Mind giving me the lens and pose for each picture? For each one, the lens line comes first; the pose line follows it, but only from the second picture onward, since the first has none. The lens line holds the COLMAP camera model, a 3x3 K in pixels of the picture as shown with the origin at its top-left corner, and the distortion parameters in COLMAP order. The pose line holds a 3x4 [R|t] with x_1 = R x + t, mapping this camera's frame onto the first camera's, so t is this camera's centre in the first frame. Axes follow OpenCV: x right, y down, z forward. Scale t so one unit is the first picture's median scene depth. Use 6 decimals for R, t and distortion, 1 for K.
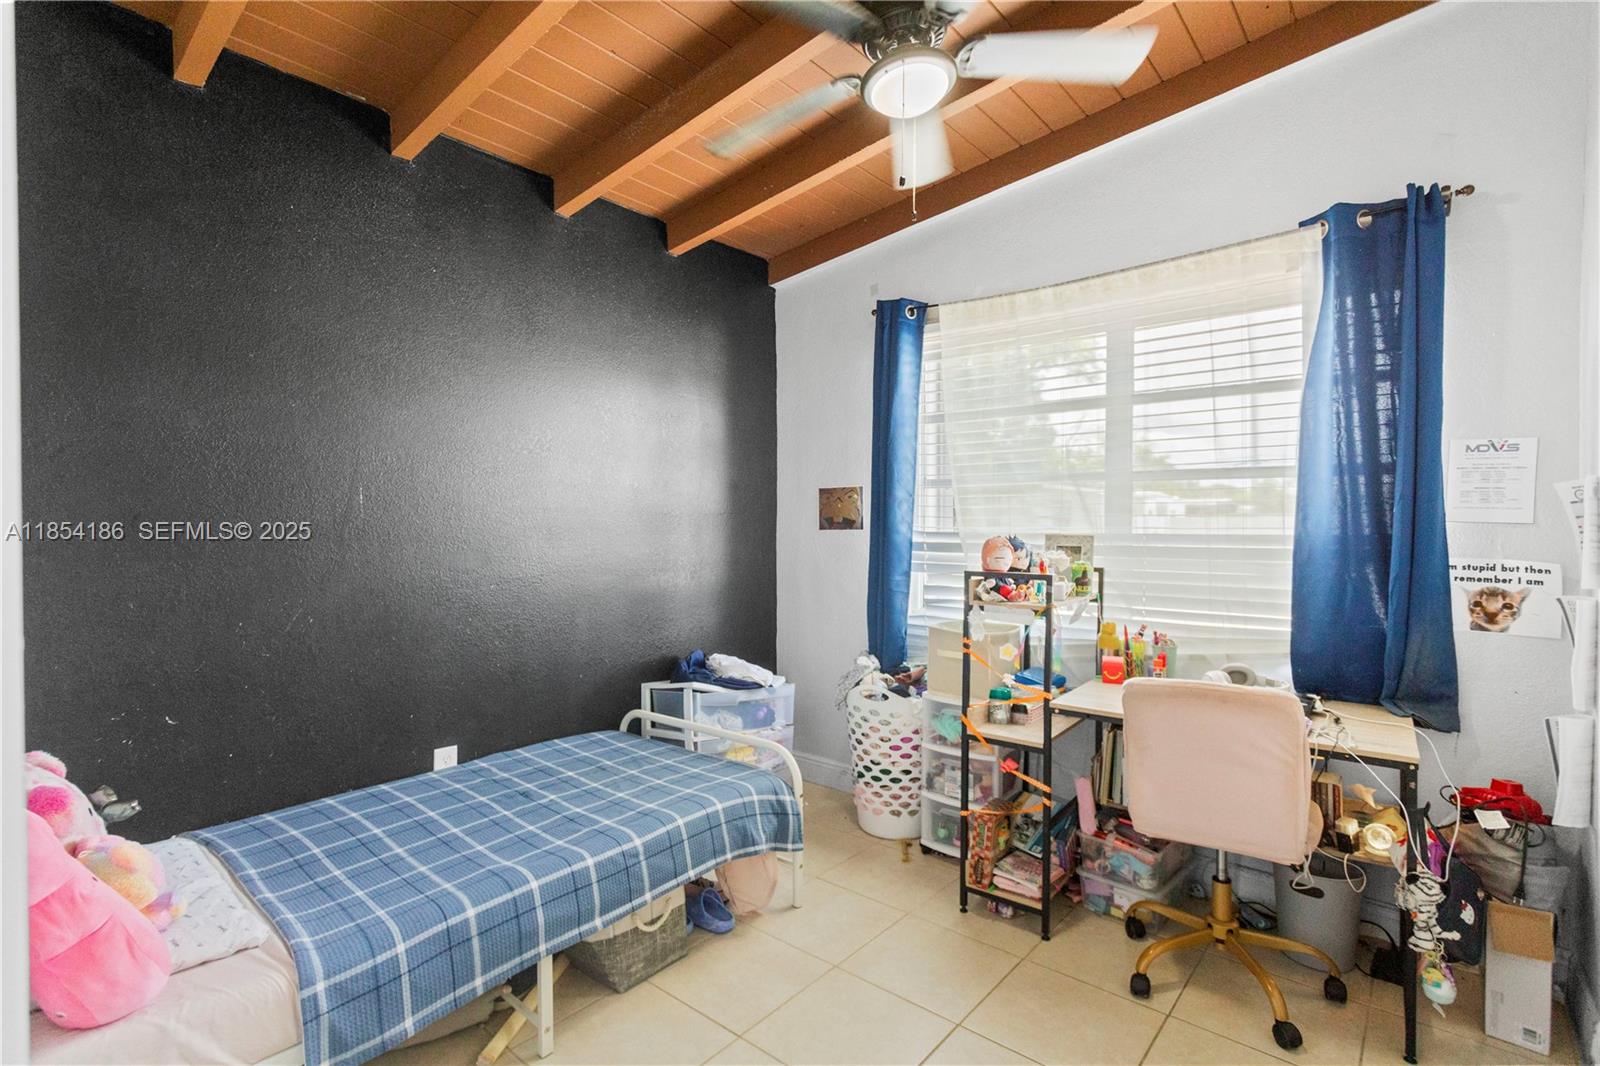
lens RADIAL K [[779.5, 0, 794.1], [0, 779.5, 535.8], [0, 0, 1]] dist [0.000960, -0.000644]
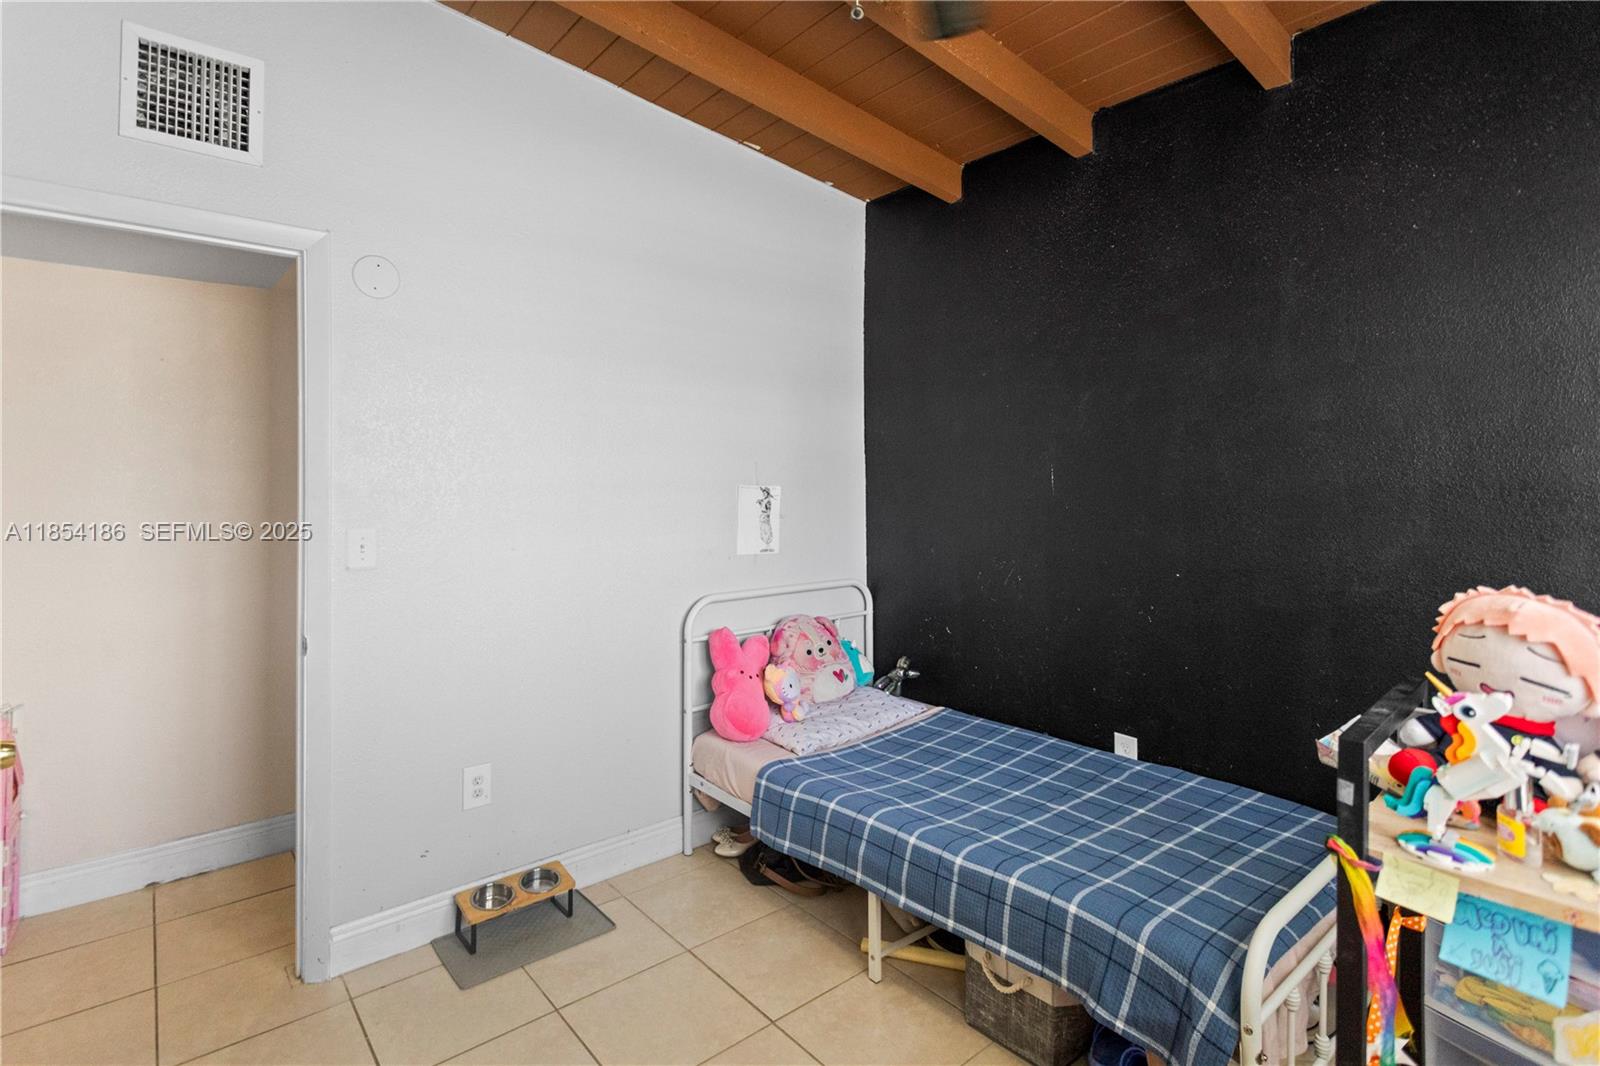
lens RADIAL K [[779.5, 0, 794.1], [0, 779.5, 535.8], [0, 0, 1]] dist [0.000960, -0.000644]
pose [[-0.183548, 0.065155, -0.980849, 0.587128], [-0.020827, 0.997319, 0.070147, -0.029906], [0.982790, 0.033304, -0.181699, 0.835146]]
